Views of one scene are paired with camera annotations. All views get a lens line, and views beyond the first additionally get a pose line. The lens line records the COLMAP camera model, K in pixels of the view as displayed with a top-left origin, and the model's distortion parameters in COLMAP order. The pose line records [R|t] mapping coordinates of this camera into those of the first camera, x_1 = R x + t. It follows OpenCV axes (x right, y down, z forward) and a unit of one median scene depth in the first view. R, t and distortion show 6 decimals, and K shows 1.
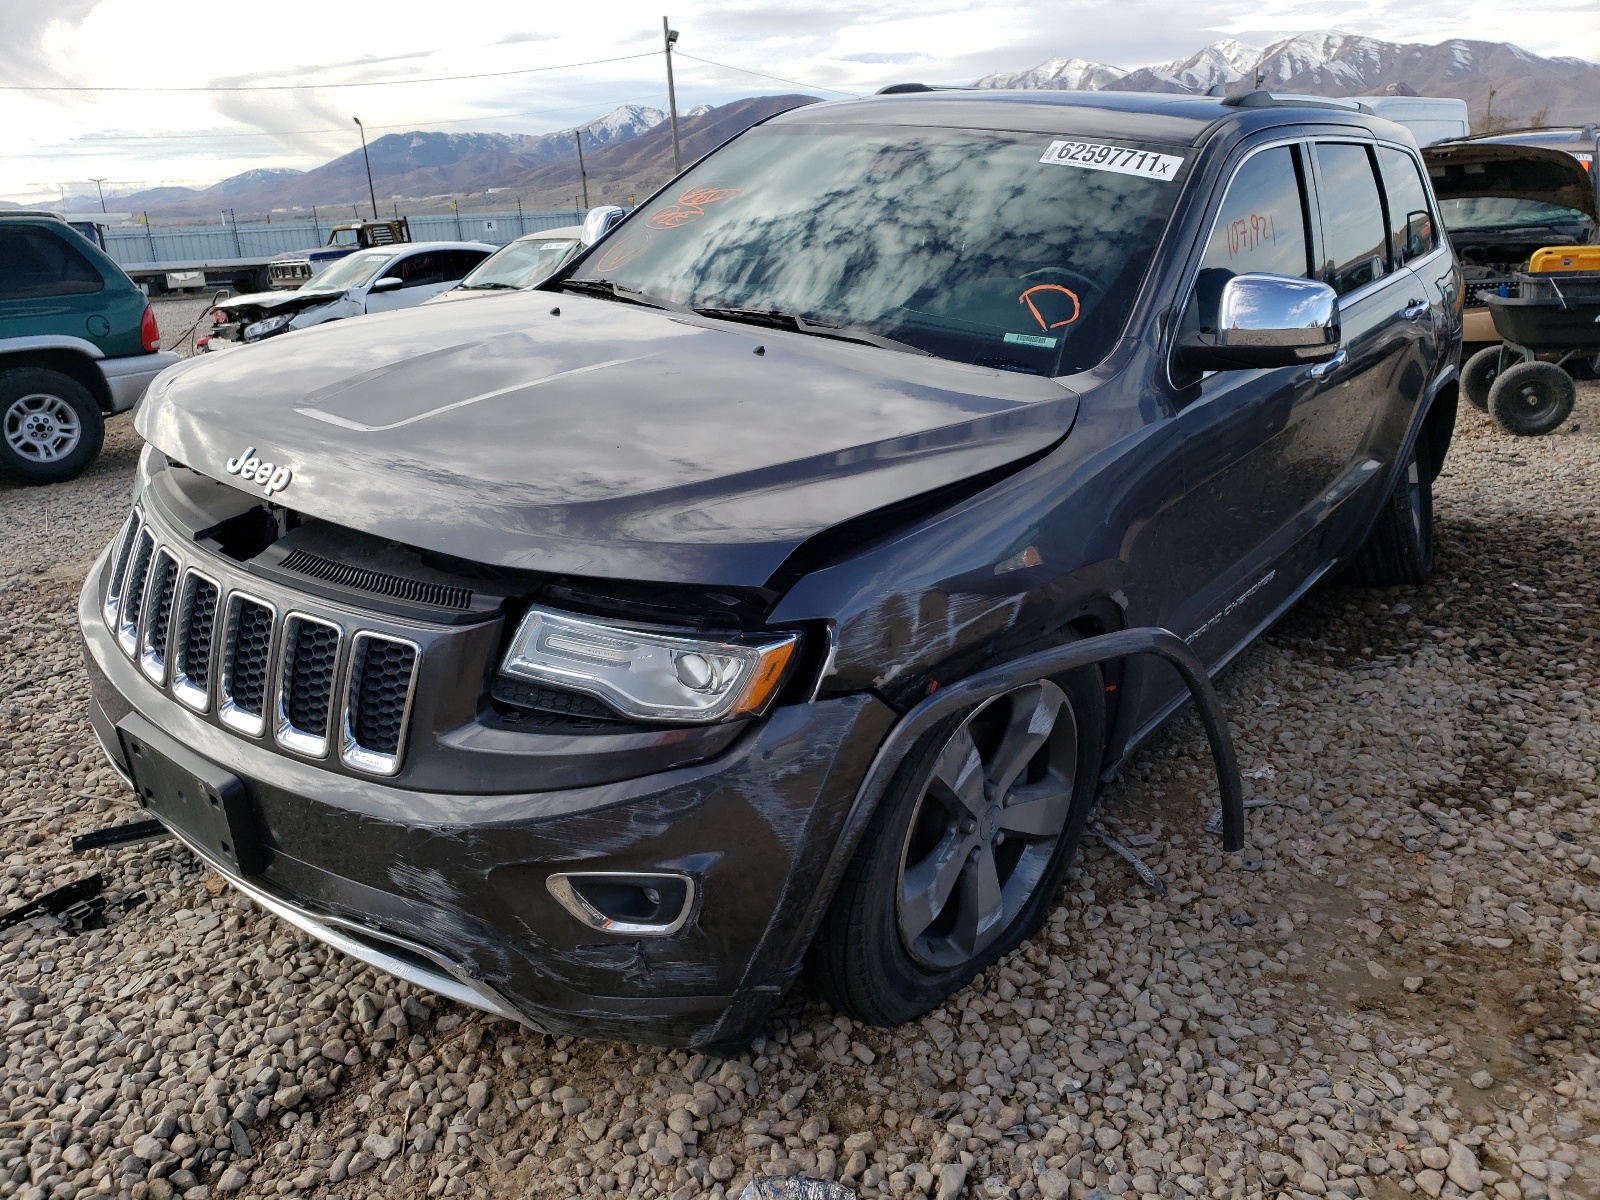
lens RADIAL K [[1176.6, 0, 800.0], [0, 1176.6, 600.0], [0, 0, 1]] dist [-0.026639, 0.058717]
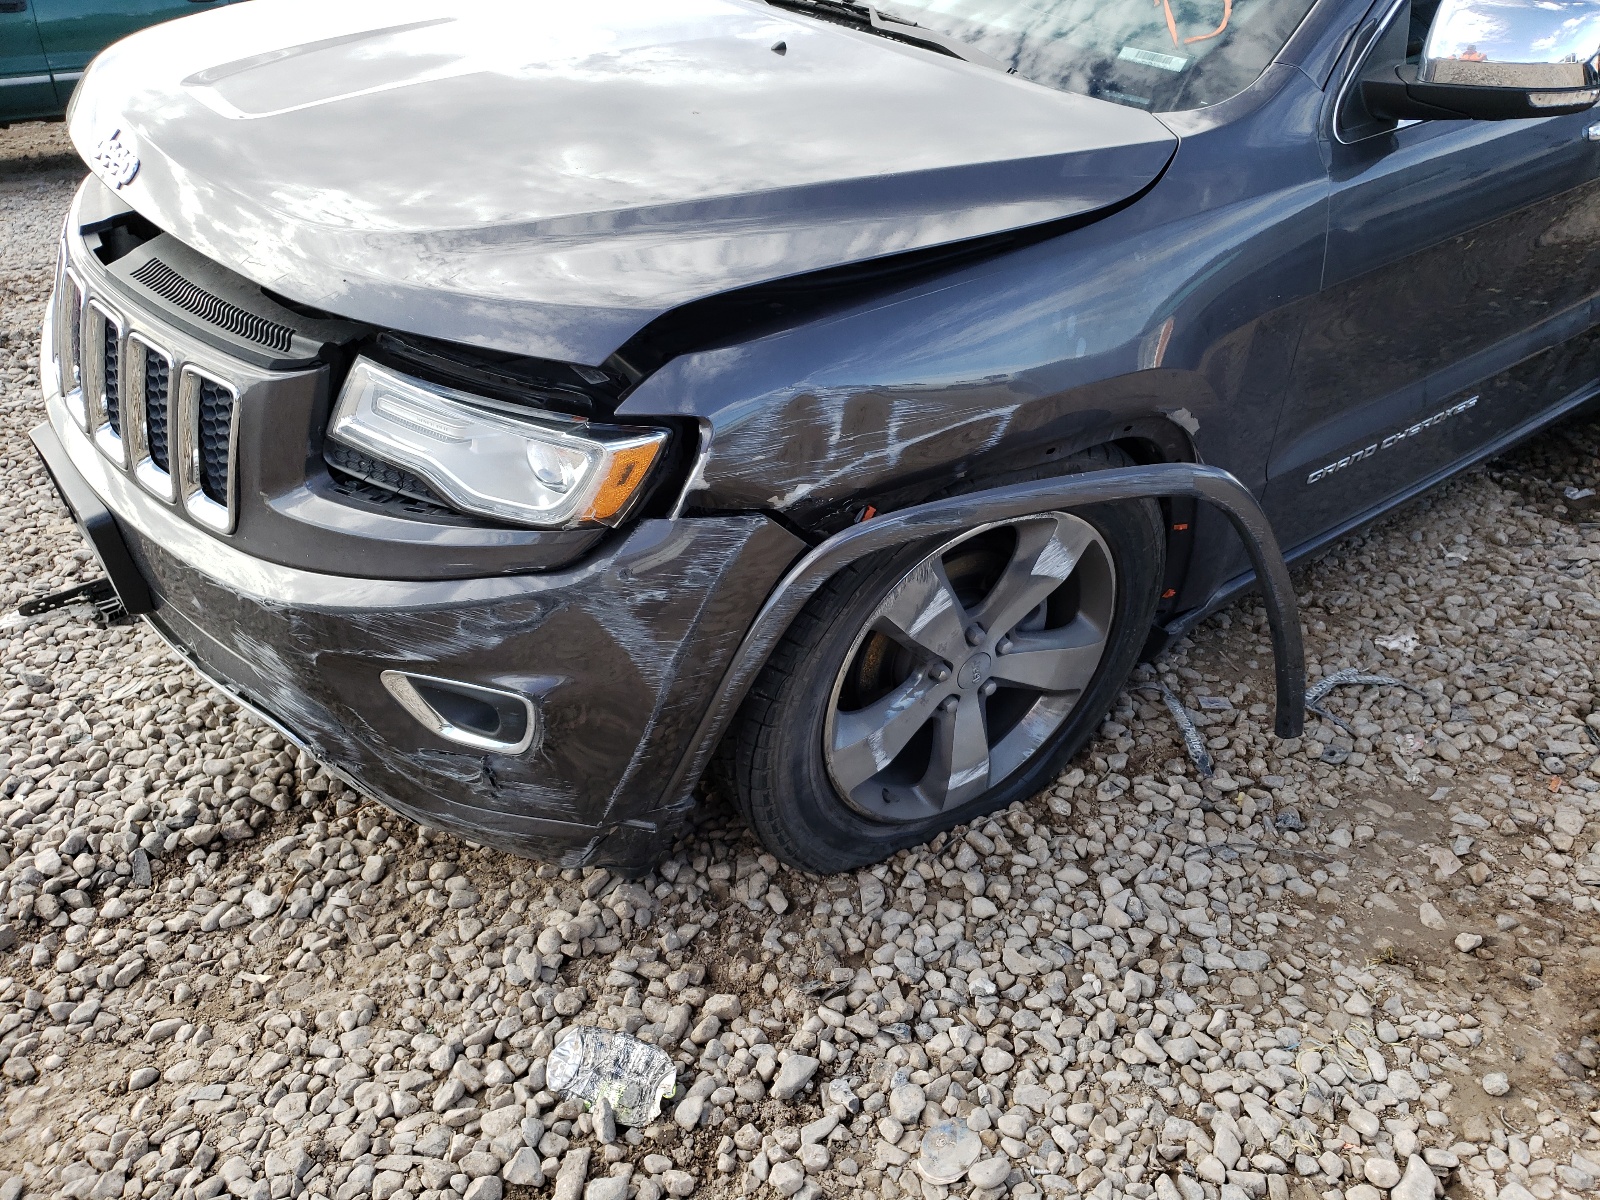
lens RADIAL K [[1200.6, 0, 800.0], [0, 1200.6, 600.0], [0, 0, 1]] dist [0.007608, 0.000483]
pose [[0.974369, 0.143239, -0.173458, 0.202635], [-0.103454, 0.970023, 0.219894, -0.040936], [0.199756, -0.196313, 0.959979, 0.173870]]
